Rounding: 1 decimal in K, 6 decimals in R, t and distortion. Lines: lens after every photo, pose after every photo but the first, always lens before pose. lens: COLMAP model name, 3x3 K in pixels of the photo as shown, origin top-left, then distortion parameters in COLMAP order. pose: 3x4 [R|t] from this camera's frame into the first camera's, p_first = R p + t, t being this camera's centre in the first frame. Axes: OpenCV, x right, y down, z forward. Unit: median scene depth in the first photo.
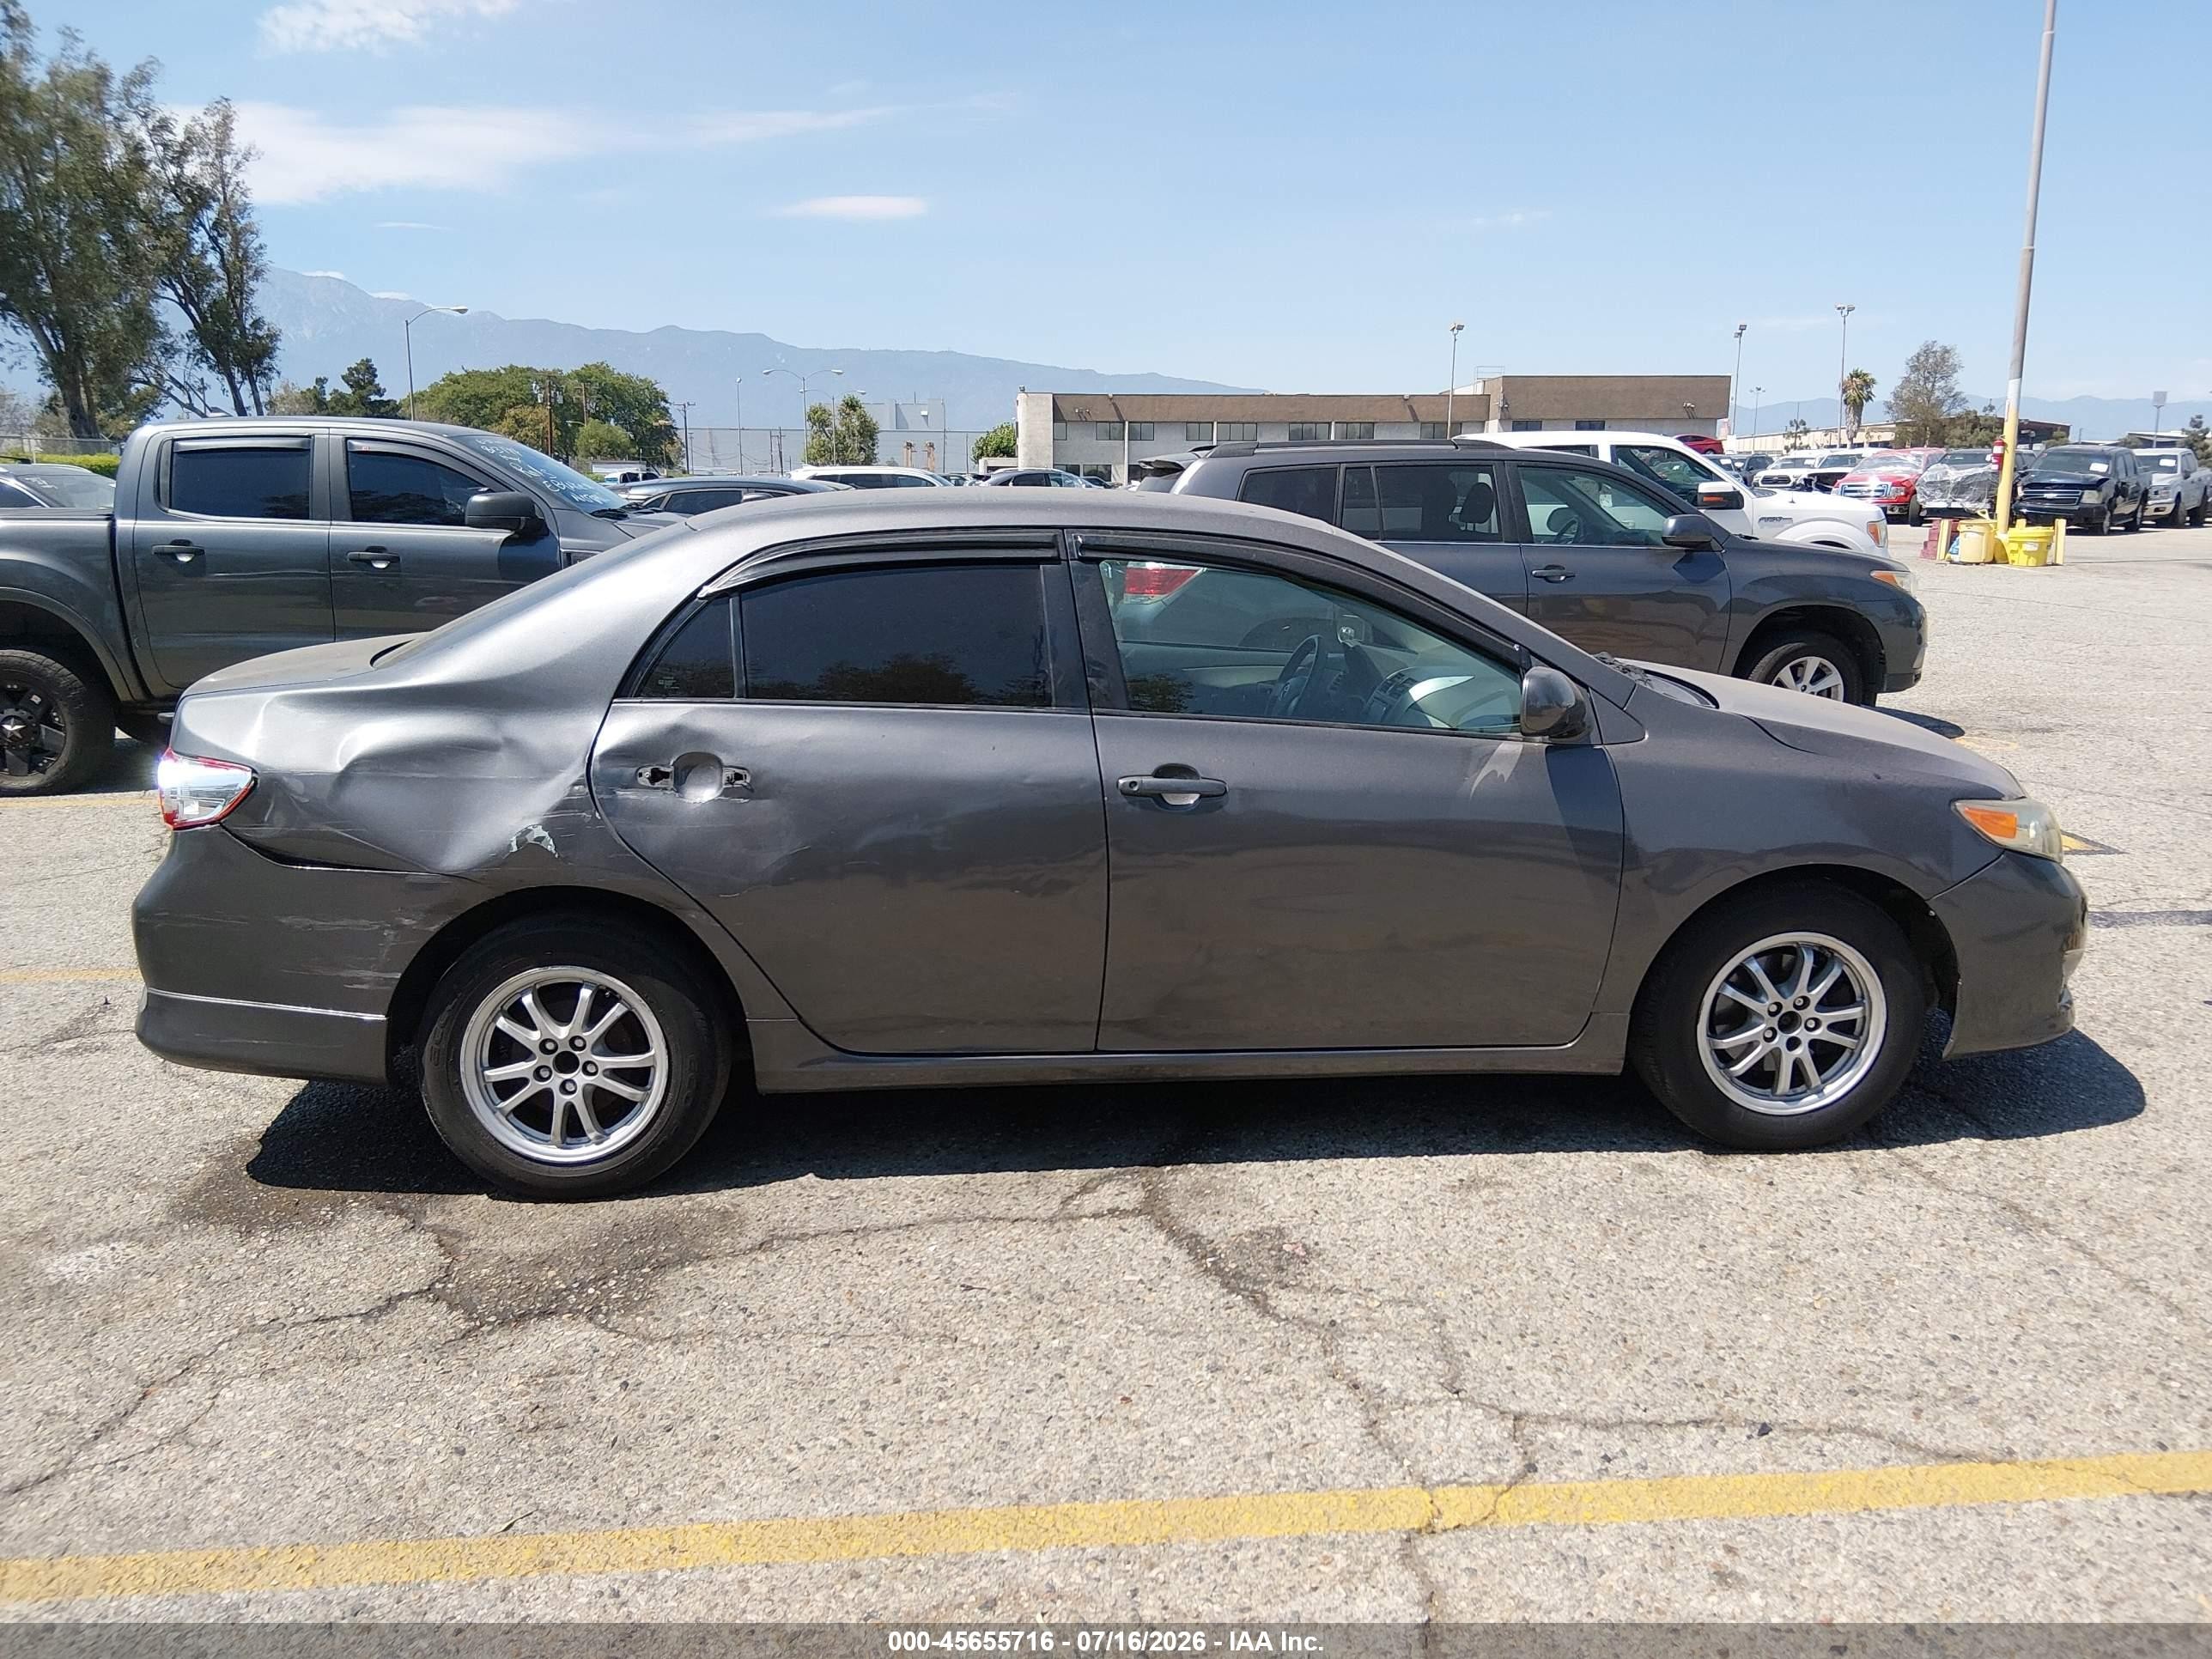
lens RADIAL K [[1727.8, 0, 1120.6], [0, 1727.8, 782.1], [0, 0, 1]] dist [0.051179, -0.086750]
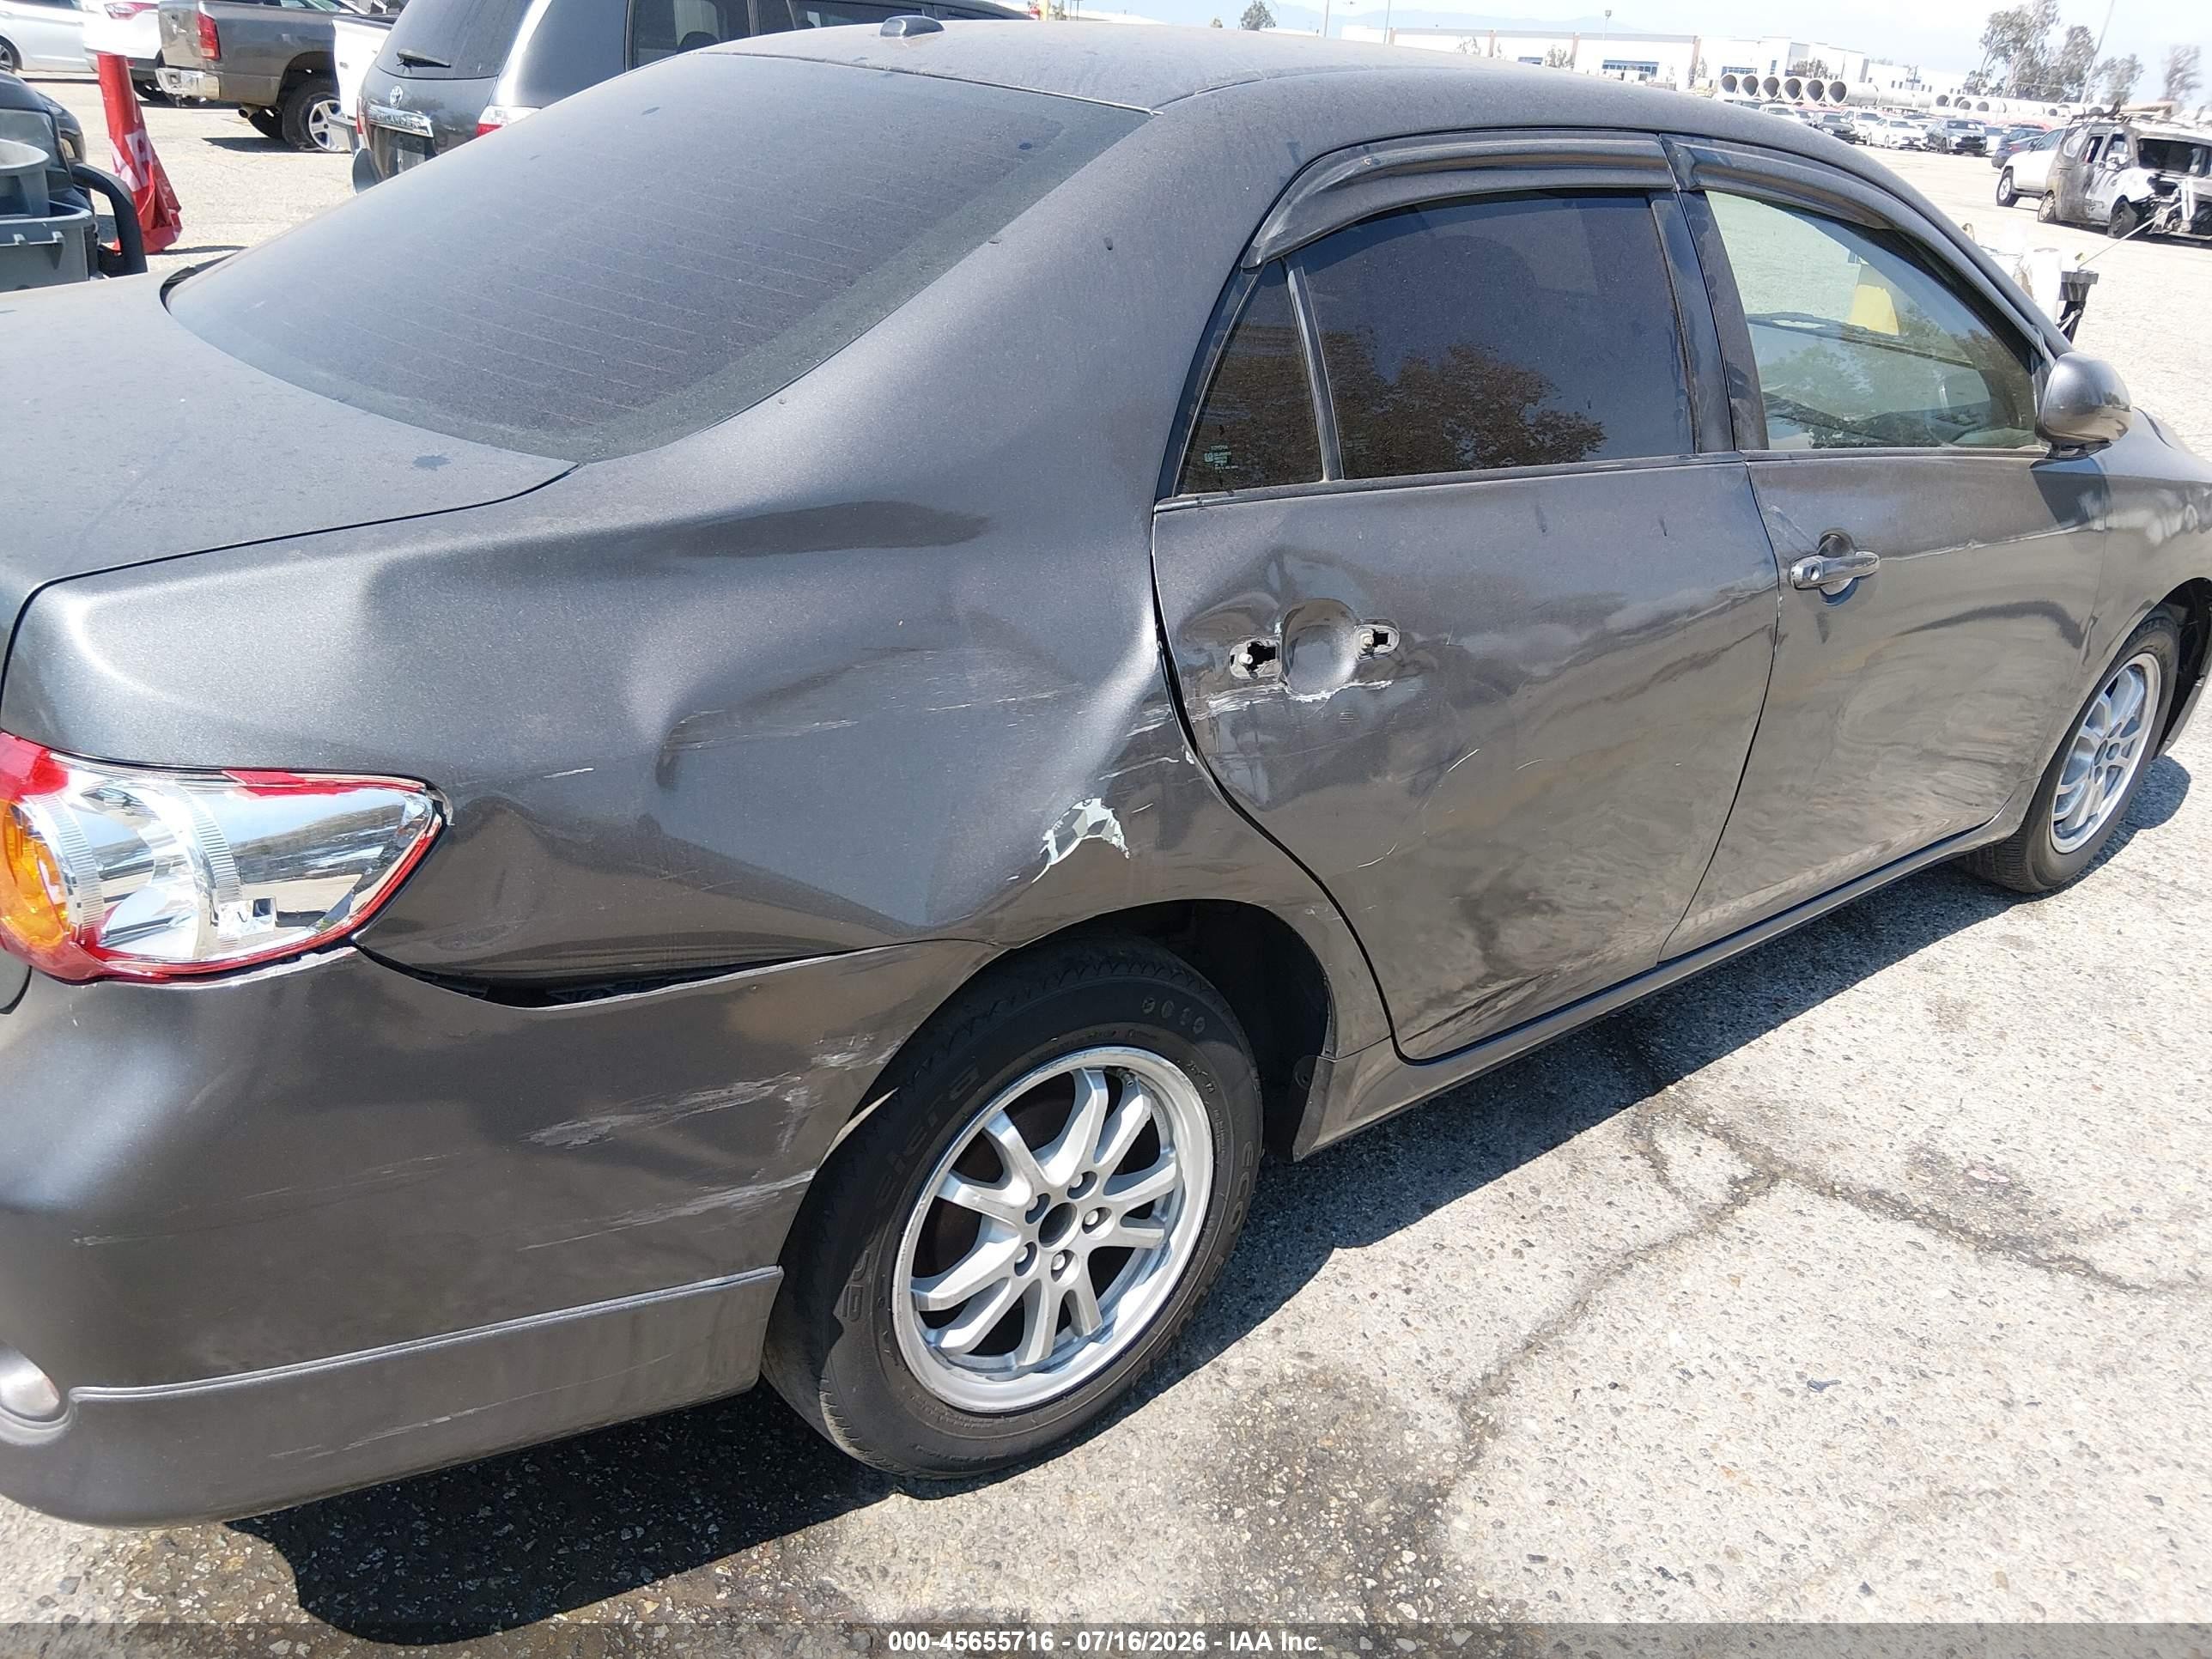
lens RADIAL K [[1727.8, 0, 1130.4], [0, 1727.8, 832.1], [0, 0, 1]] dist [0.051179, -0.086750]
pose [[0.814355, -0.181709, 0.551188, -0.563698], [0.030451, 0.961792, 0.272082, -0.088020], [-0.579568, -0.204787, 0.788773, 0.611524]]
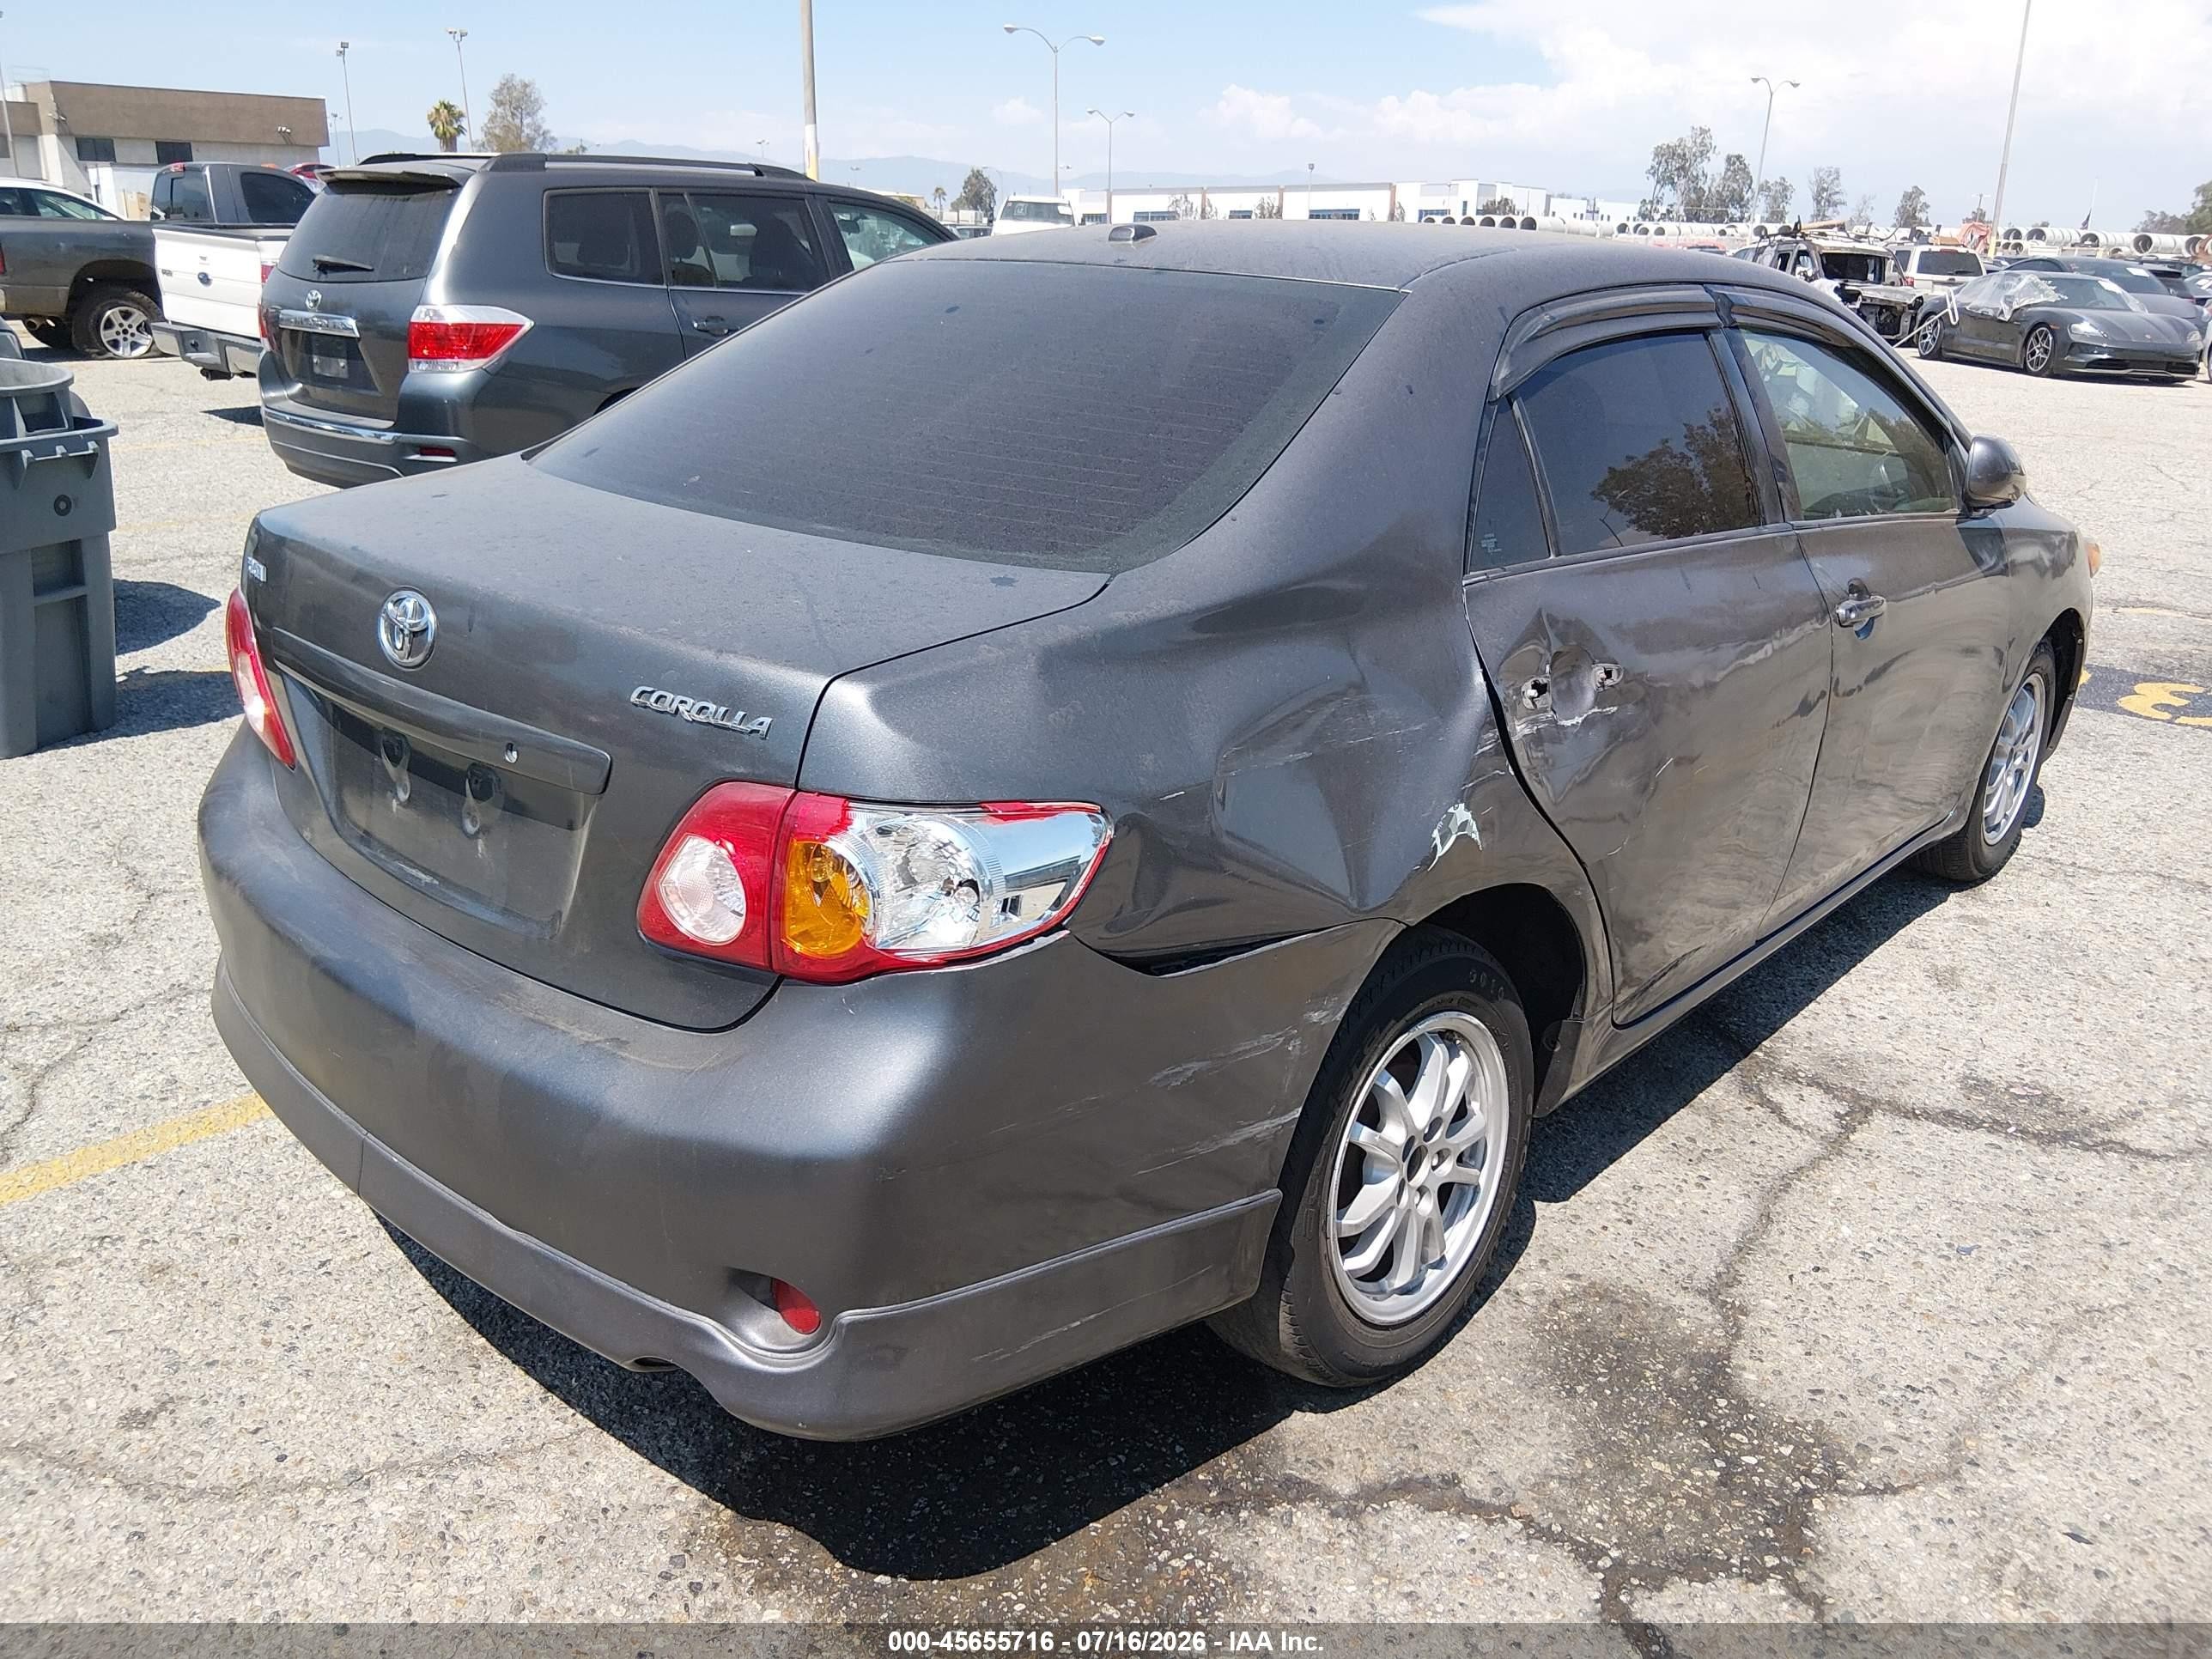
lens RADIAL K [[1727.8, 0, 1139.9], [0, 1727.8, 812.7], [0, 0, 1]] dist [0.051179, -0.086750]
pose [[0.722044, -0.199905, 0.662338, -0.785959], [0.093801, 0.976792, 0.192556, -0.094048], [-0.685459, -0.076906, 0.724038, 0.624666]]
